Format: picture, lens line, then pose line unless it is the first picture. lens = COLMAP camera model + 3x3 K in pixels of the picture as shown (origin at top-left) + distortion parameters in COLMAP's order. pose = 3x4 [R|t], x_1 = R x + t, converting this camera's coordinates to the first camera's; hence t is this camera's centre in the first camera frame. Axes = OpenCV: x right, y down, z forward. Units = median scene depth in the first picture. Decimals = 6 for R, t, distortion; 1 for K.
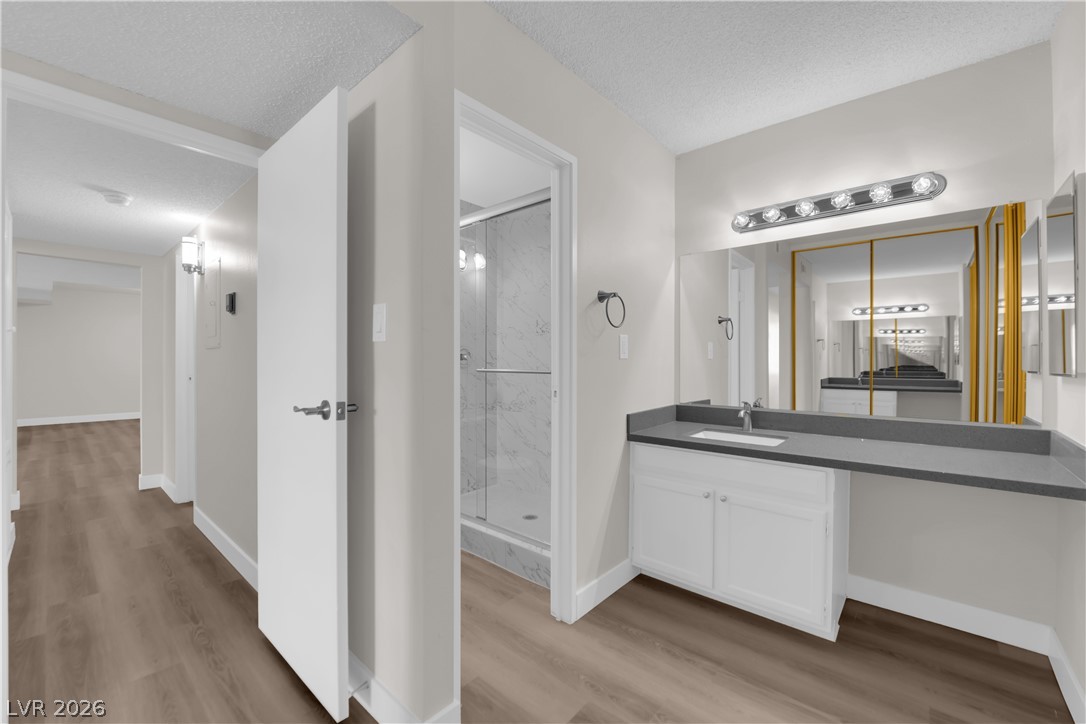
lens RADIAL K [[437.0, 0, 543.0], [0, 437.0, 362.0], [0, 0, 1]] dist [-0.014822, -0.000737]
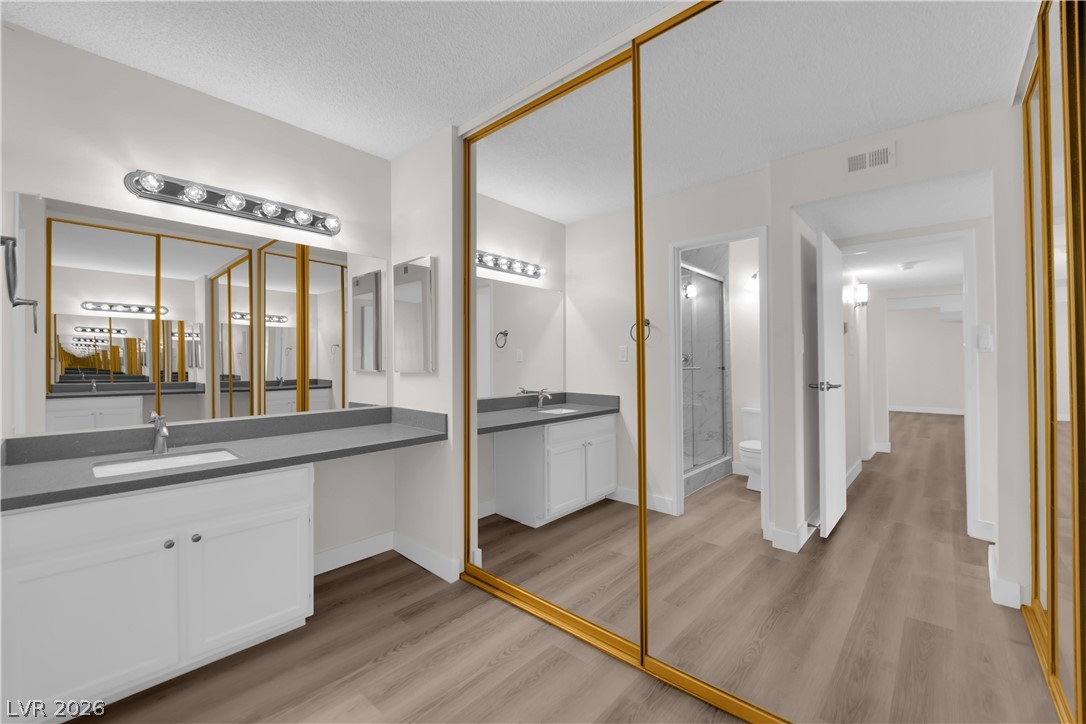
lens RADIAL K [[437.0, 0, 543.0], [0, 437.0, 362.0], [0, 0, 1]] dist [-0.014822, -0.000737]
pose [[-0.005774, 0.007326, 0.999956, -0.308286], [-0.001302, 0.999972, -0.007334, -0.001214], [-0.999982, -0.001344, -0.005764, 0.302573]]
